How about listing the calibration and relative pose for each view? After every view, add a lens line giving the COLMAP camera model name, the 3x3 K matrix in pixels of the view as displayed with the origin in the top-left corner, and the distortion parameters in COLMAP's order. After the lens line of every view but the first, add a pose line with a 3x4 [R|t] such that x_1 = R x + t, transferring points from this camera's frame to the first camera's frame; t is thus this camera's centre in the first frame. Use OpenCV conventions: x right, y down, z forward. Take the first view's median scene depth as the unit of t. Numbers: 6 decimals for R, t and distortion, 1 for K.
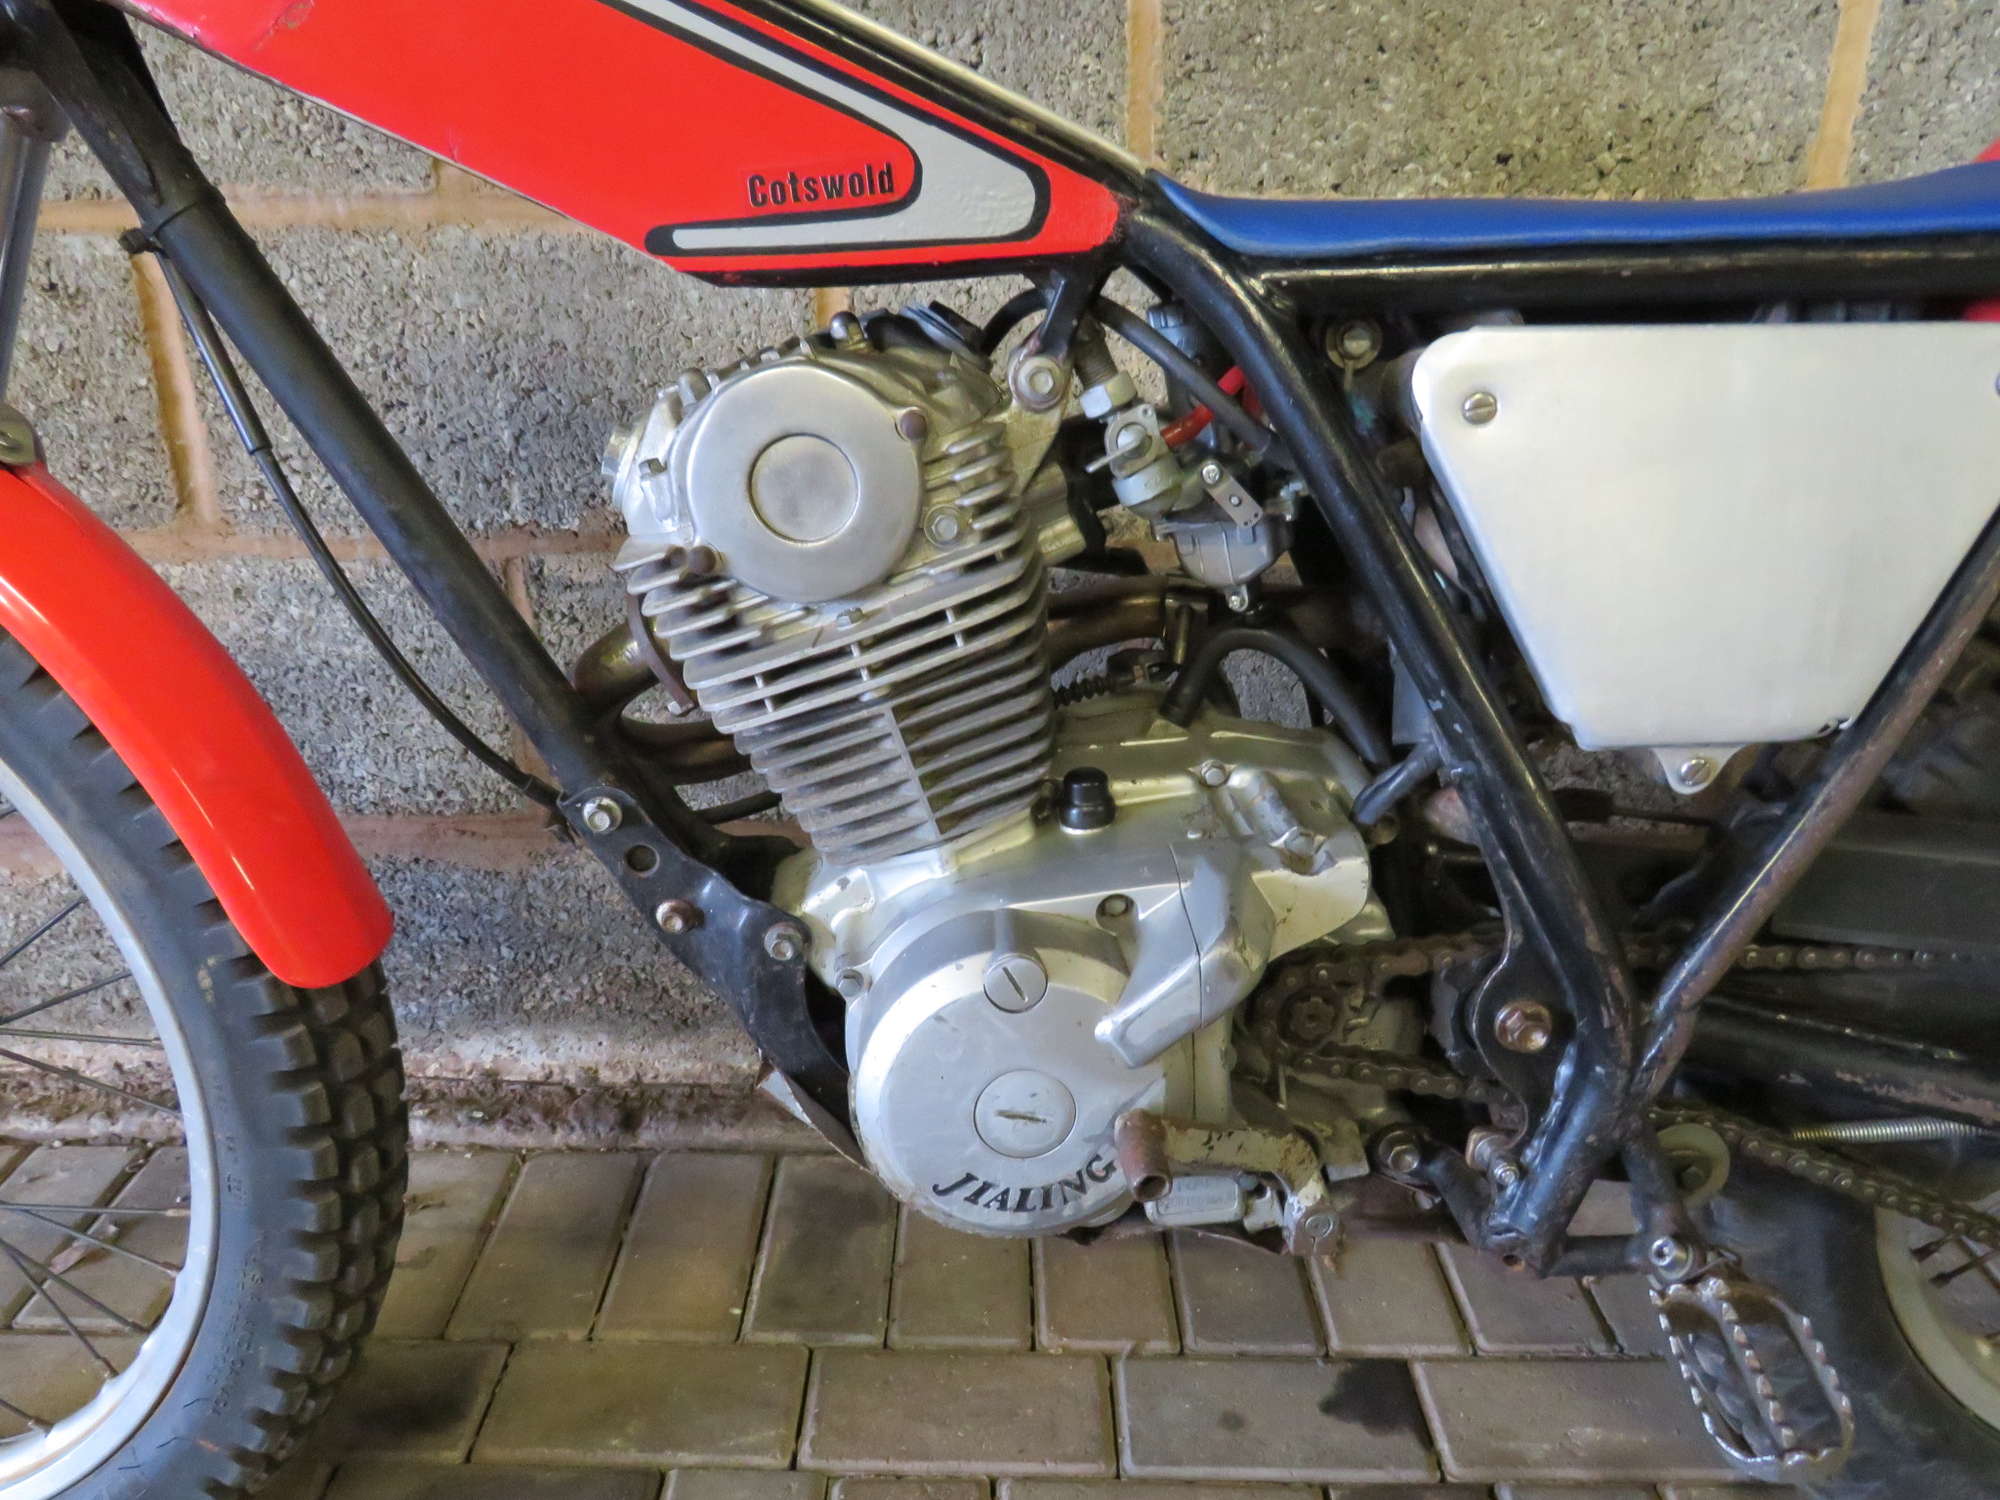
lens RADIAL K [[1412.4, 0, 997.6], [0, 1412.4, 746.7], [0, 0, 1]] dist [-0.027033, 0.003352]
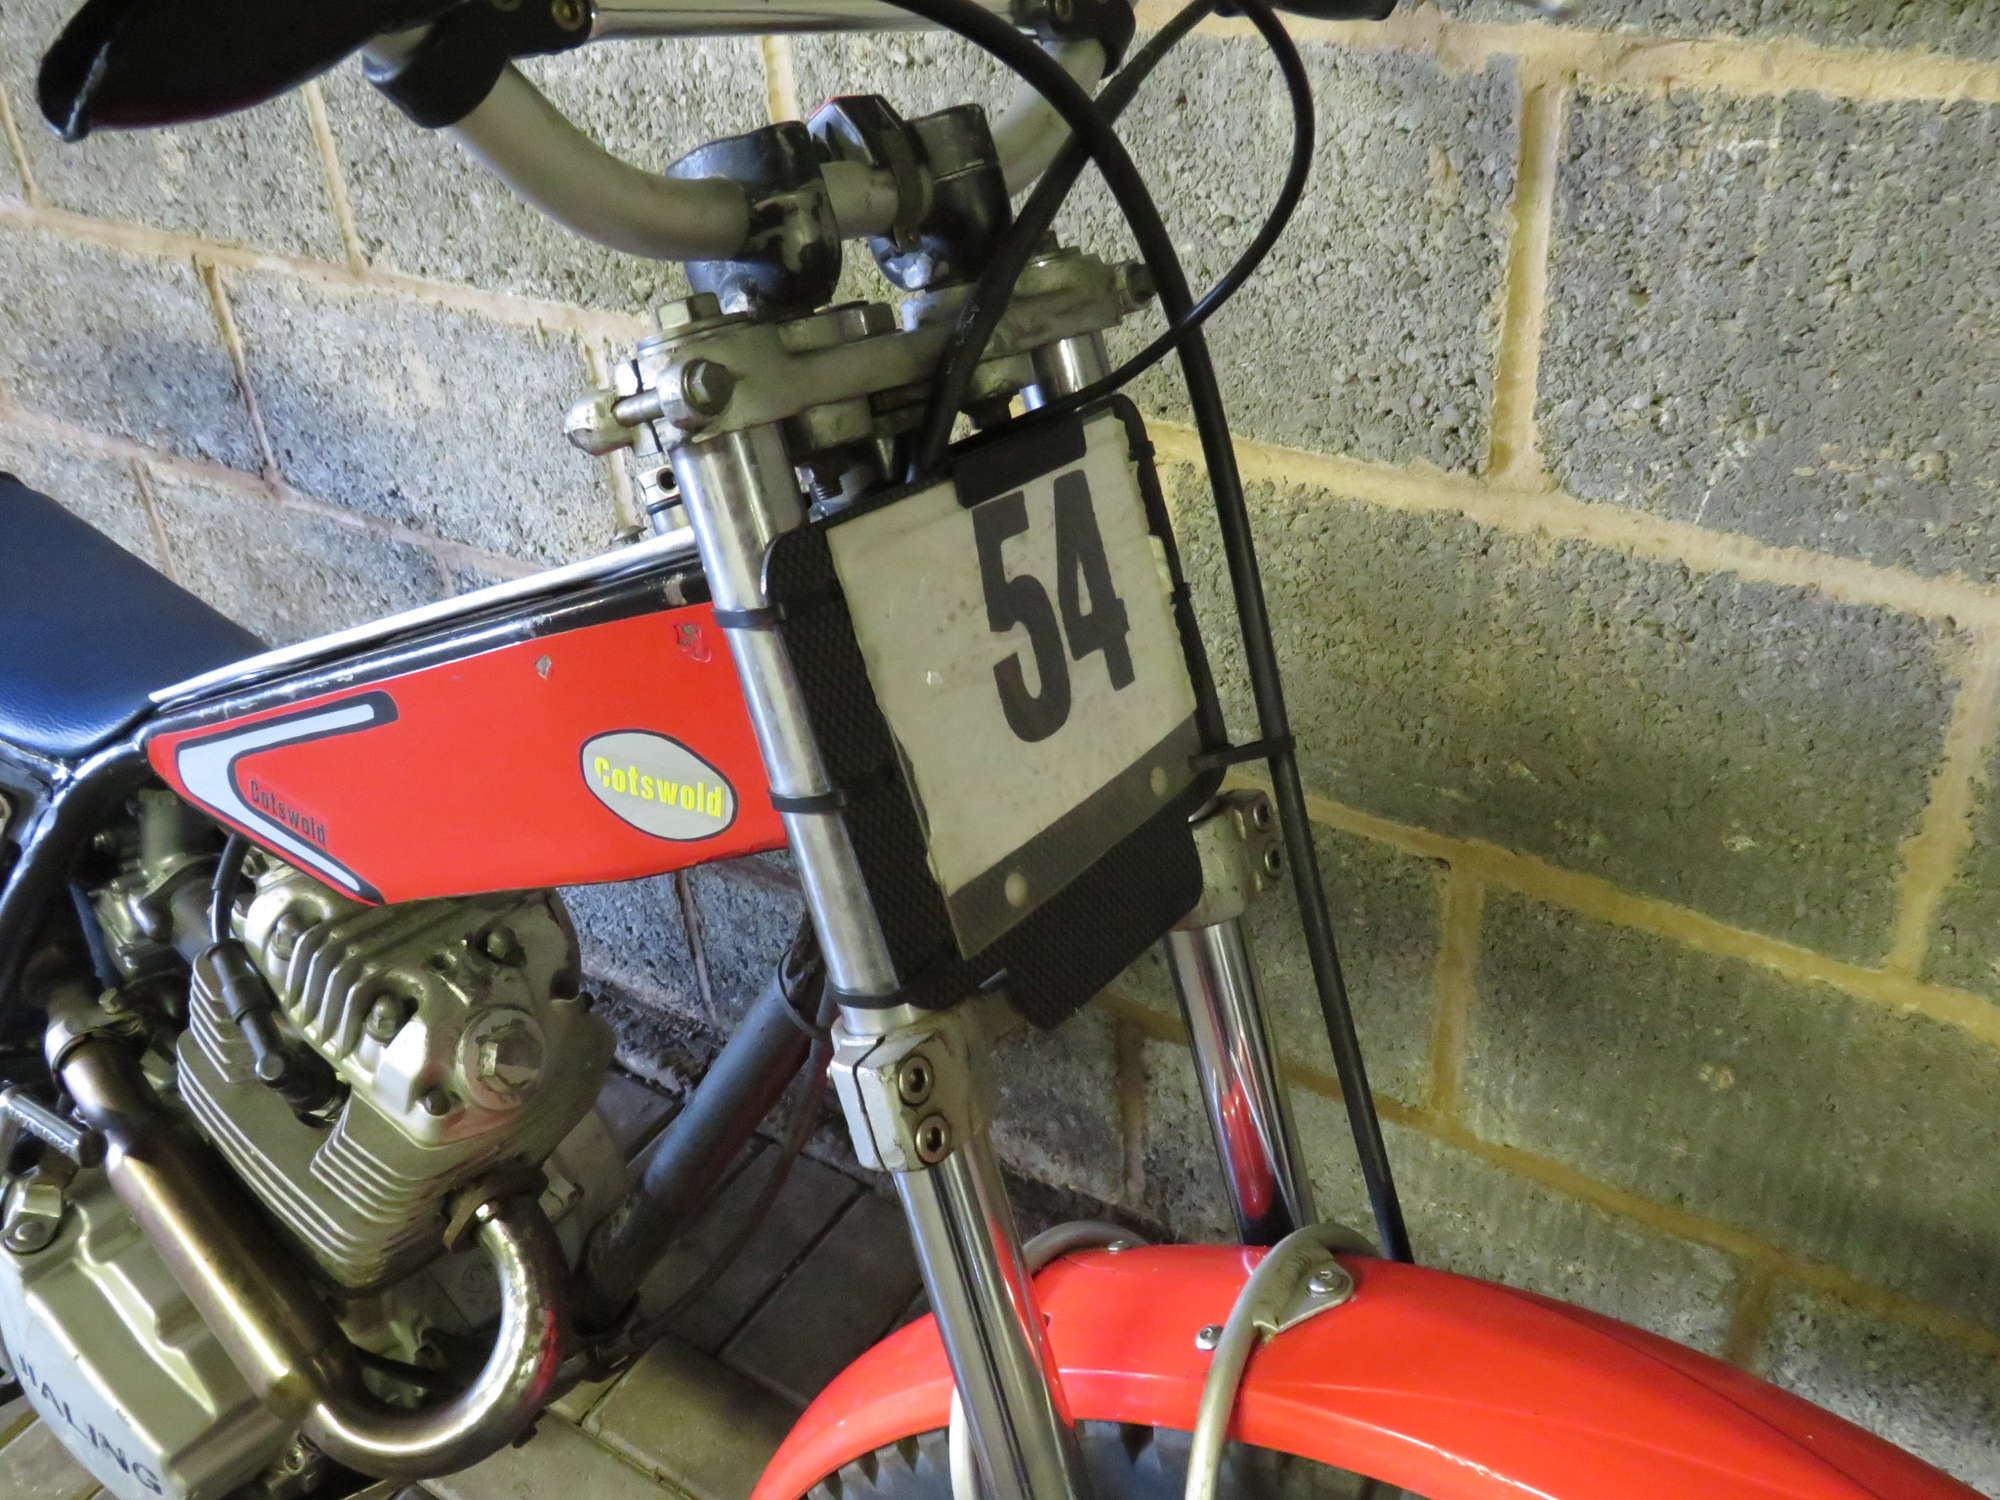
lens RADIAL K [[1738.1, 0, 994.5], [0, 1738.1, 747.6], [0, 0, 1]] dist [-0.041092, 0.005934]
pose [[0.833834, 0.258179, -0.487918, 1.326930], [-0.142725, 0.954663, 0.261242, -0.450265], [0.533245, -0.148195, 0.832880, 0.016503]]
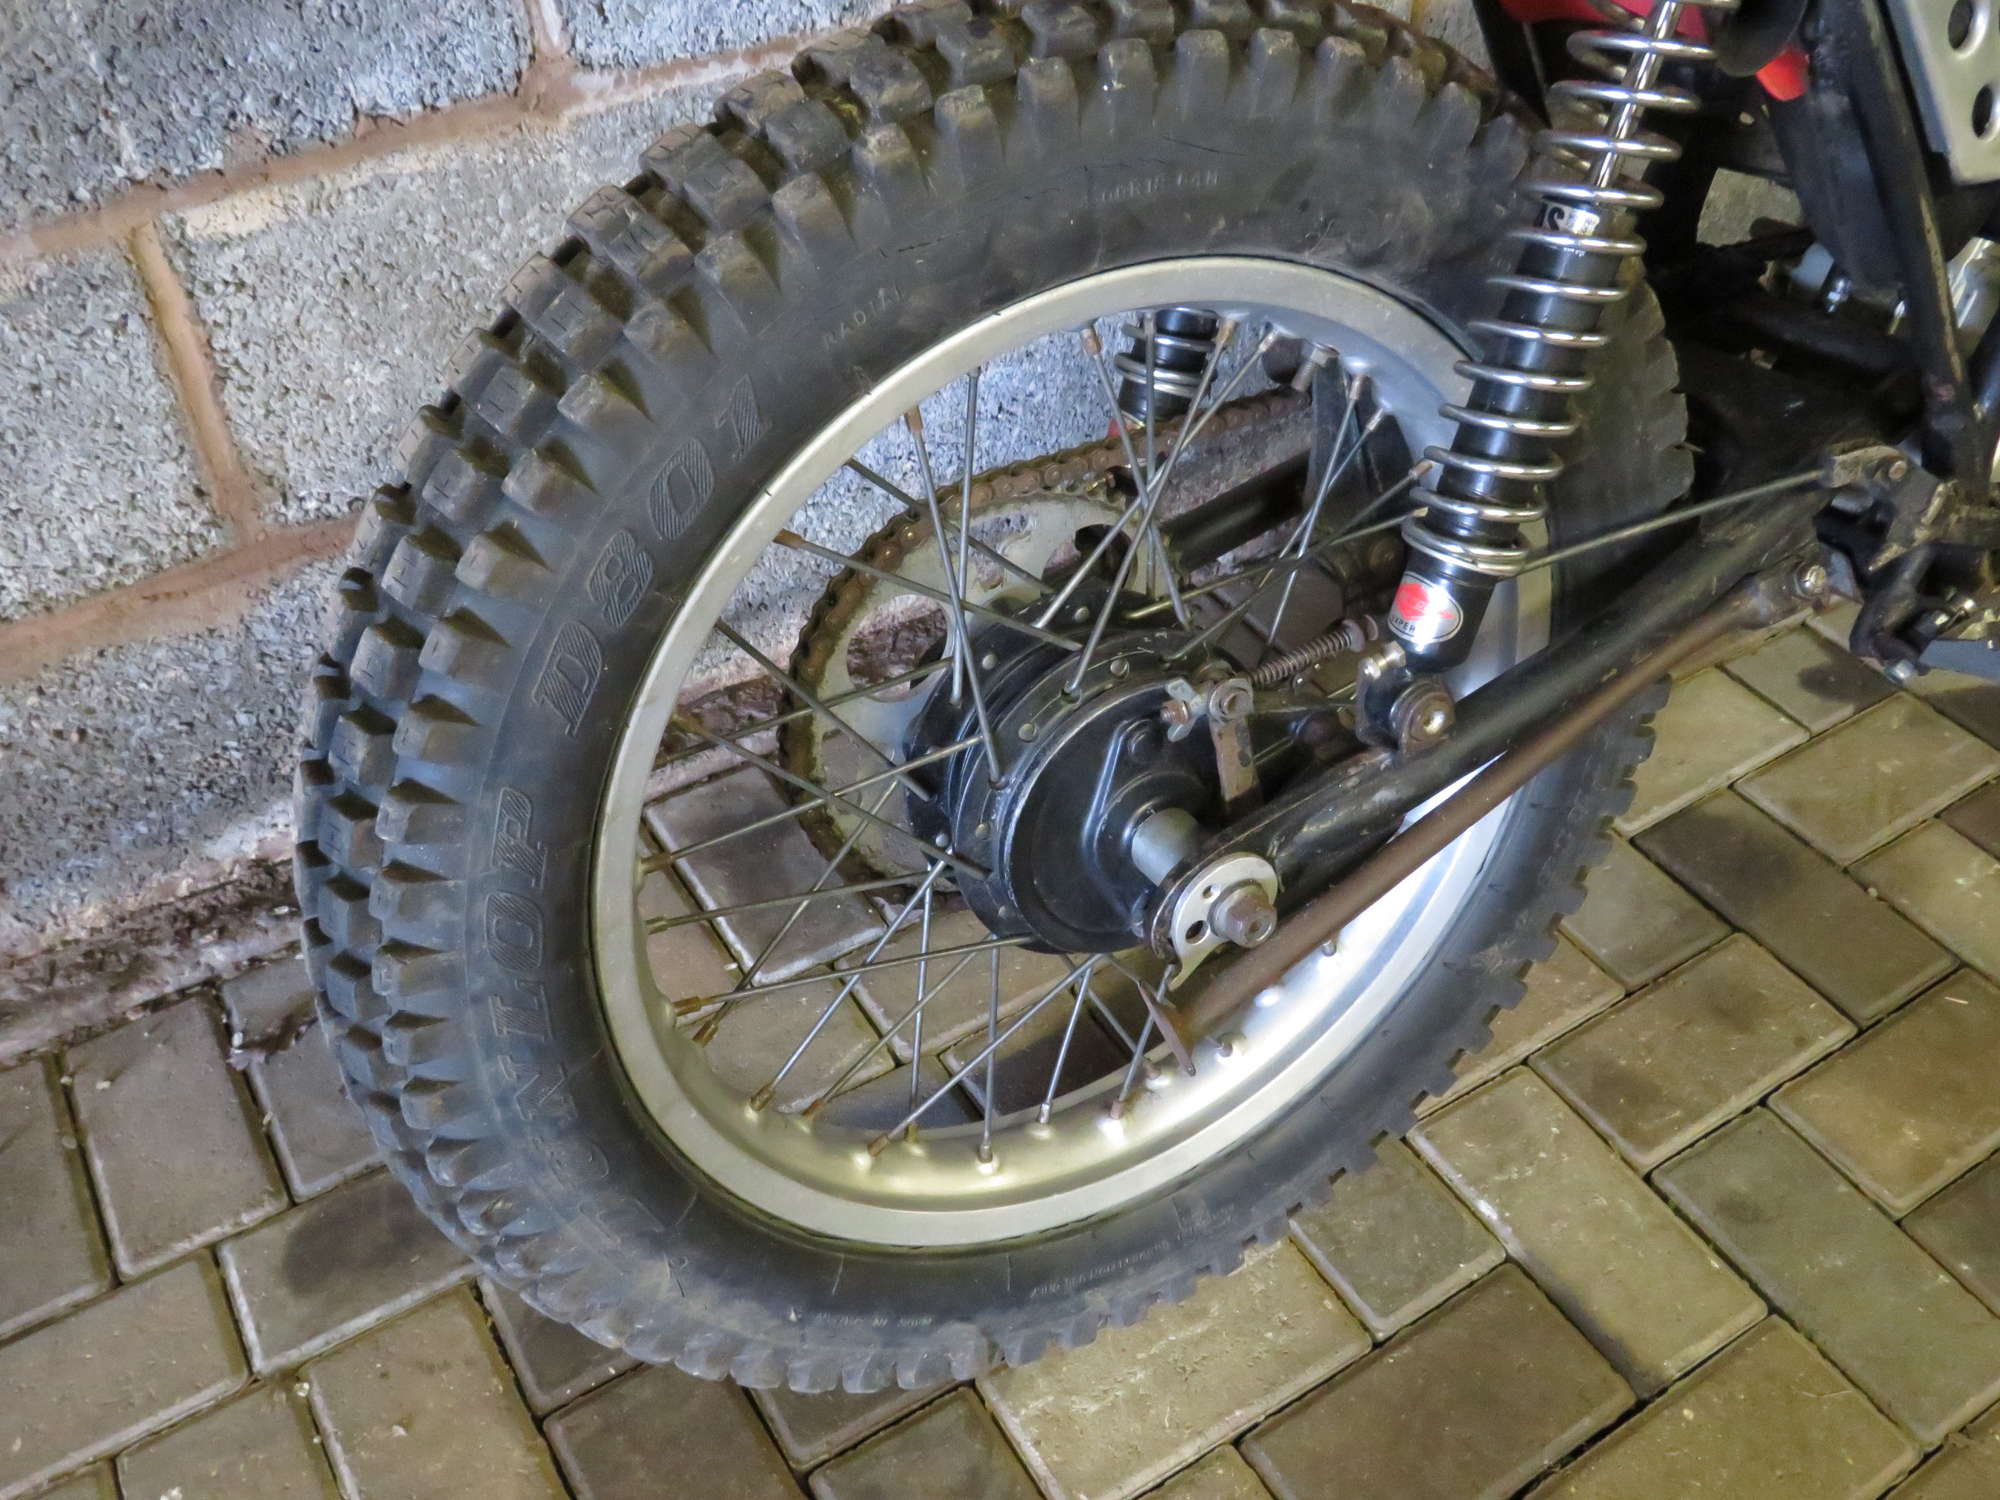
lens RADIAL K [[1738.1, 0, 998.6], [0, 1738.1, 741.7], [0, 0, 1]] dist [-0.041092, 0.005934]
pose [[0.850279, -0.372147, 0.372200, -0.425422], [0.222575, 0.895048, 0.386456, -0.149752], [-0.476955, -0.245753, 0.843871, -0.035275]]
